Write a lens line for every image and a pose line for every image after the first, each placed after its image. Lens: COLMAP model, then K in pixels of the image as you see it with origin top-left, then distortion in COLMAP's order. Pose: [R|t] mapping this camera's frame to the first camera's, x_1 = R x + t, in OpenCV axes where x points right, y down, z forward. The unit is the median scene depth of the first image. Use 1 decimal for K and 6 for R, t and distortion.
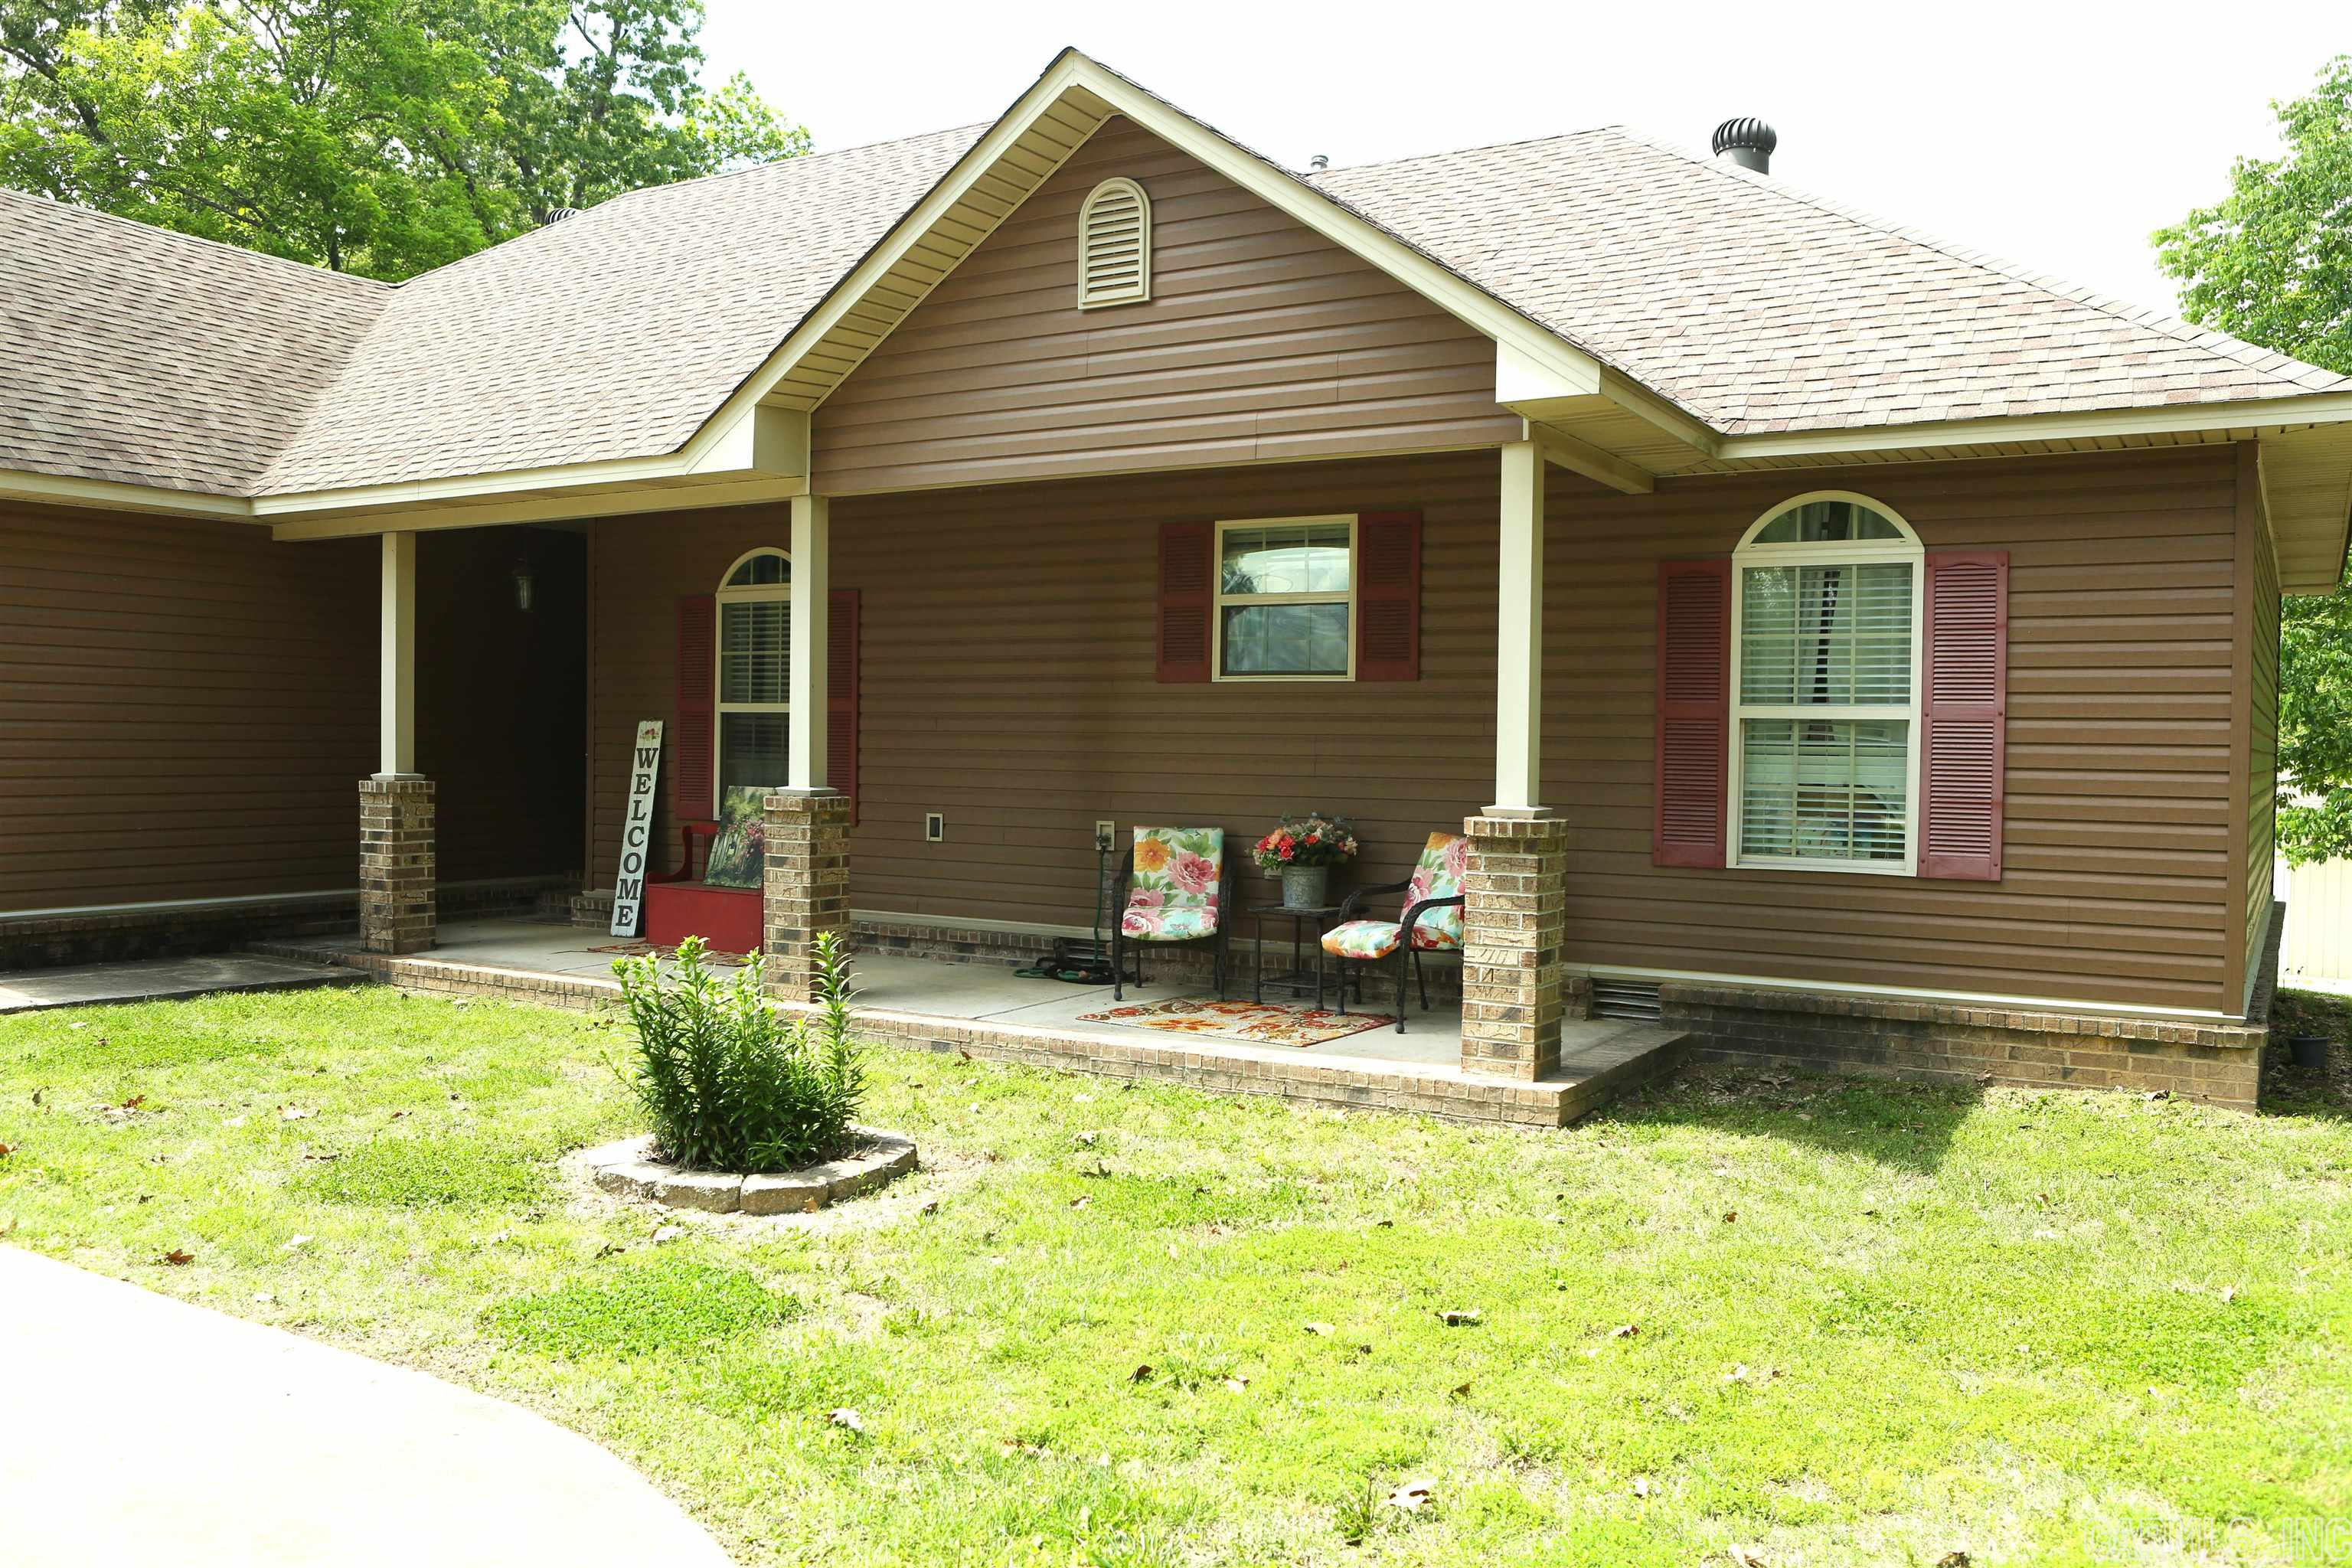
lens RADIAL K [[1769.2, 0, 1176.0], [0, 1769.2, 784.0], [0, 0, 1]] dist [-0.055674, 0.000183]
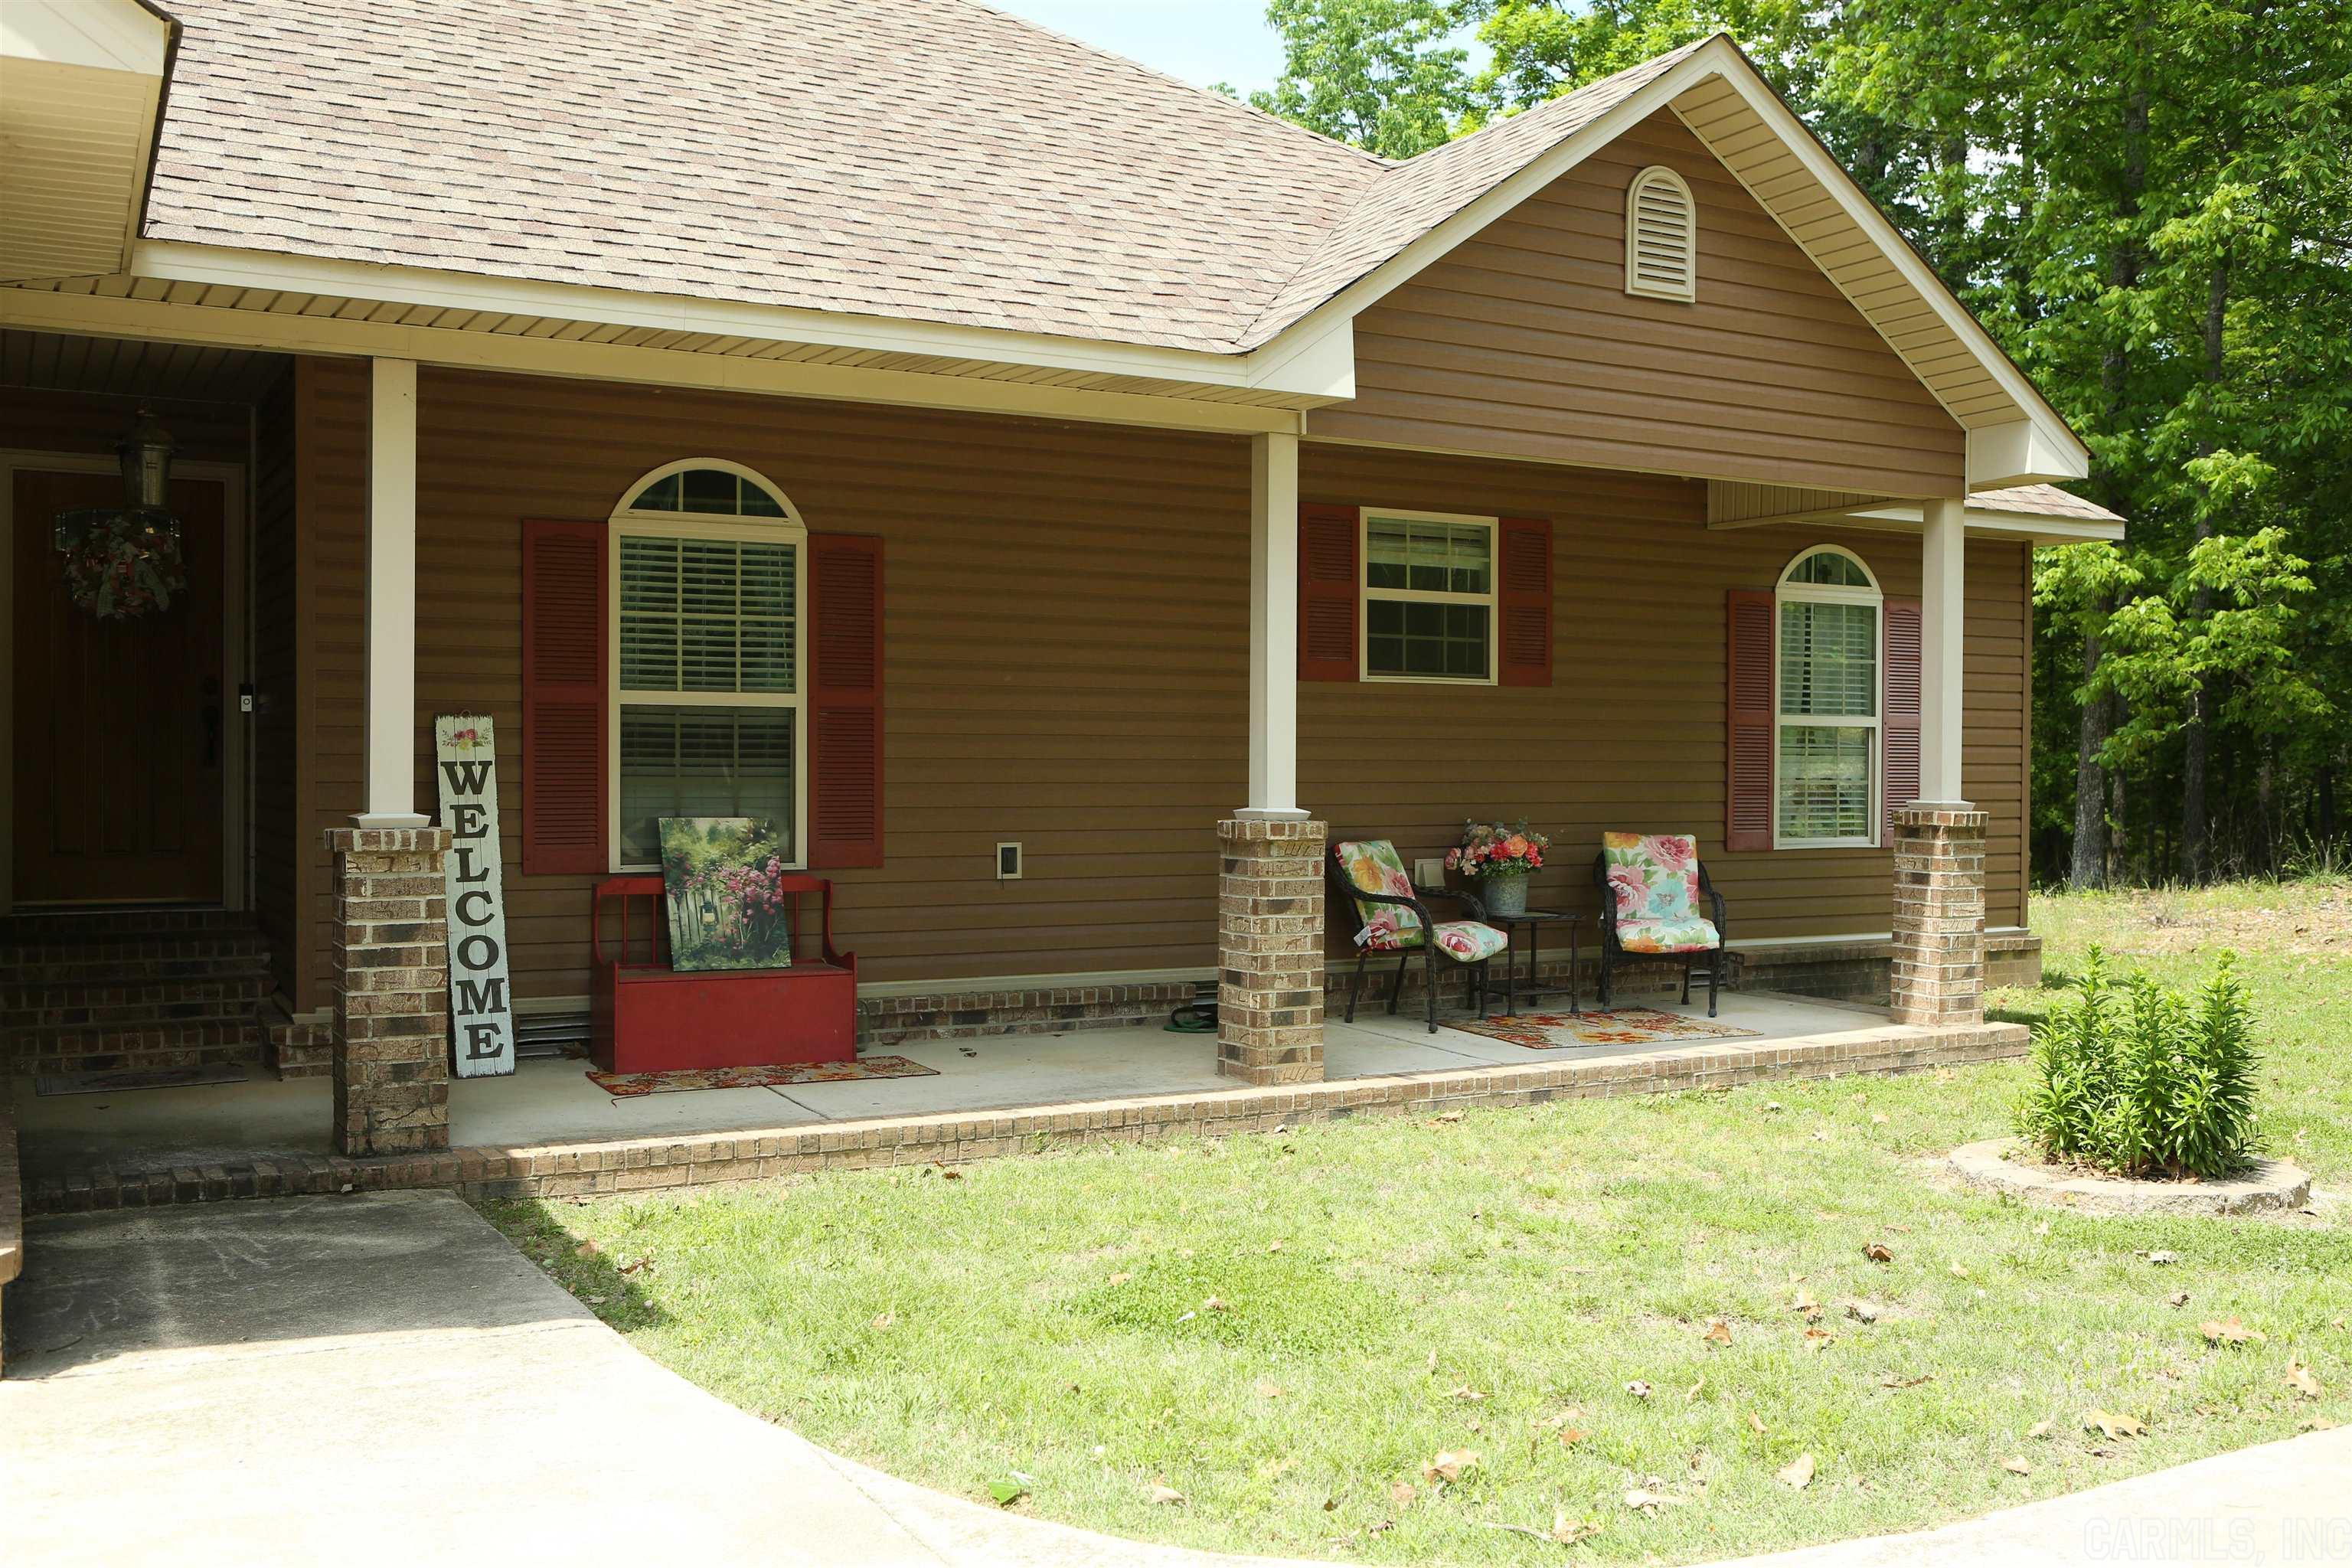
lens RADIAL K [[2005.1, 0, 1176.0], [0, 2005.1, 784.0], [0, 0, 1]] dist [-0.052710, -0.000997]
pose [[0.542570, -0.021954, 0.839724, -0.911765], [0.020787, 0.999703, 0.012706, -0.019963], [-0.839754, 0.010561, 0.542865, 0.521450]]
